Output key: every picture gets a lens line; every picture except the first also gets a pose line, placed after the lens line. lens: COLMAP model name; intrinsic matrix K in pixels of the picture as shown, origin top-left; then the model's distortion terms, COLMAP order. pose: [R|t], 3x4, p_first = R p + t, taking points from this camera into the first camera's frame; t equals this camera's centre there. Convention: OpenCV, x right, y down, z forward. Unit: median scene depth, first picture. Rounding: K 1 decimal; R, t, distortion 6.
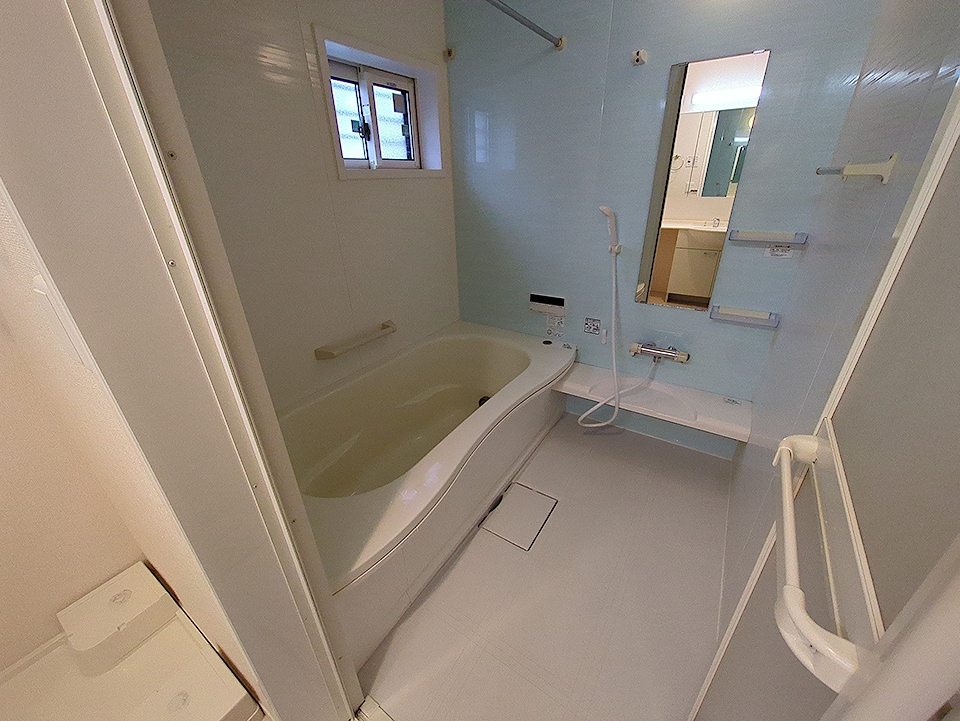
lens RADIAL K [[379.5, 0, 482.5], [0, 379.5, 360.0], [0, 0, 1]] dist [-0.001461, 0.002117]
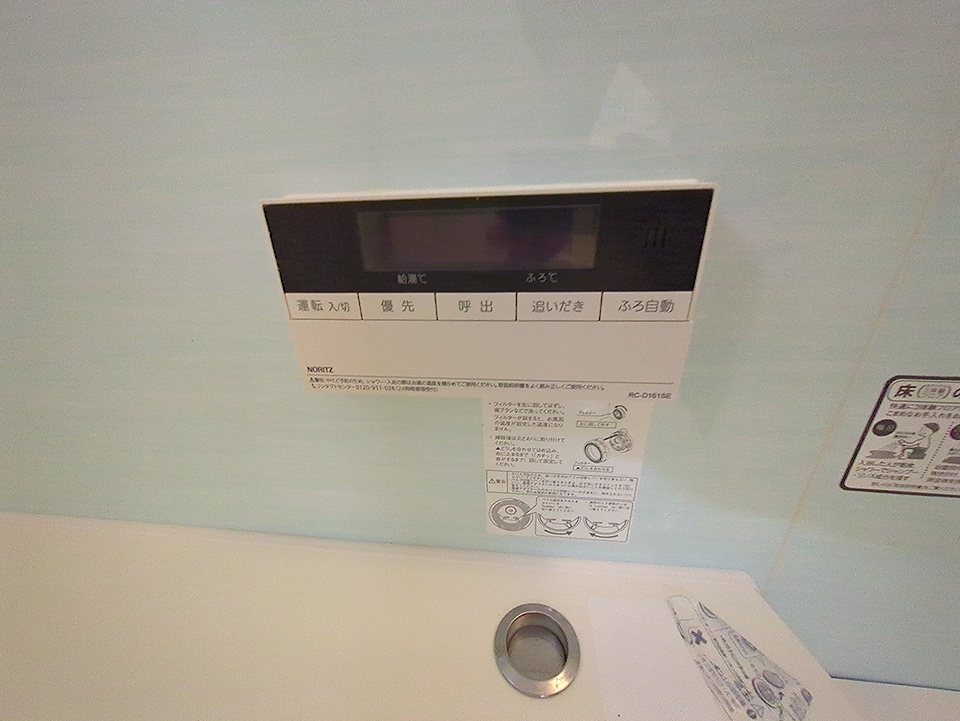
lens RADIAL K [[379.5, 0, 482.5], [0, 379.5, 360.0], [0, 0, 1]] dist [-0.001461, 0.002117]
pose [[0.895891, -0.191481, 0.400891, 0.139728], [0.208871, 0.977943, 0.000330, -0.139967], [-0.392111, 0.083439, 0.916126, 0.973491]]
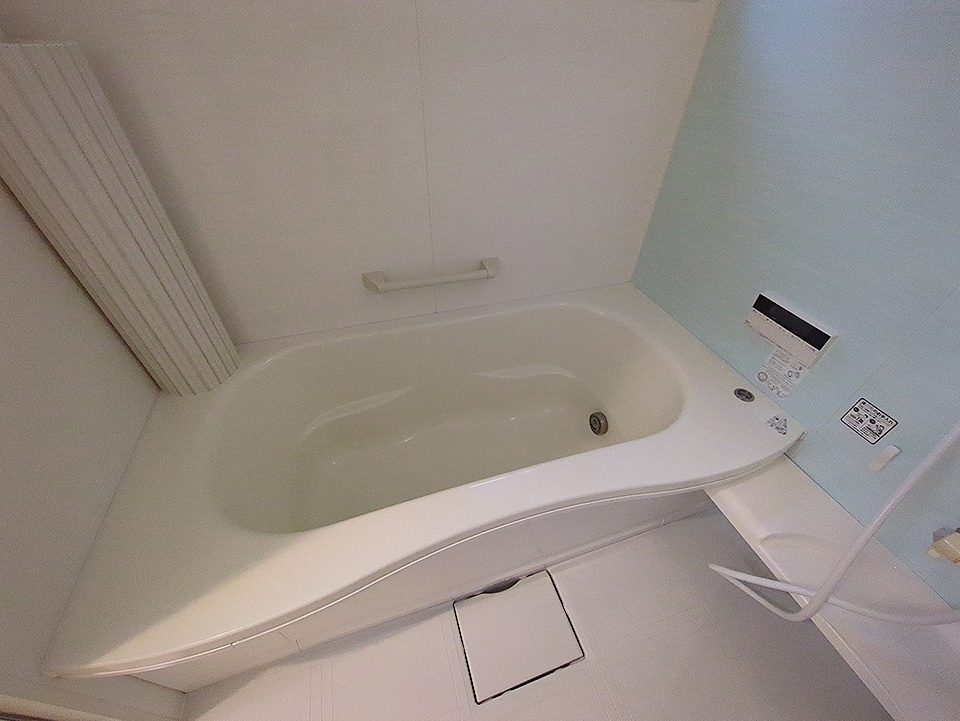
lens RADIAL K [[378.7, 0, 480.0], [0, 378.7, 360.5], [0, 0, 1]] dist [0.007263, -0.000002]
pose [[0.775194, 0.445645, -0.447745, 0.111880], [-0.315653, 0.887192, 0.336531, -0.160533], [0.547209, -0.119545, 0.828415, 0.411684]]
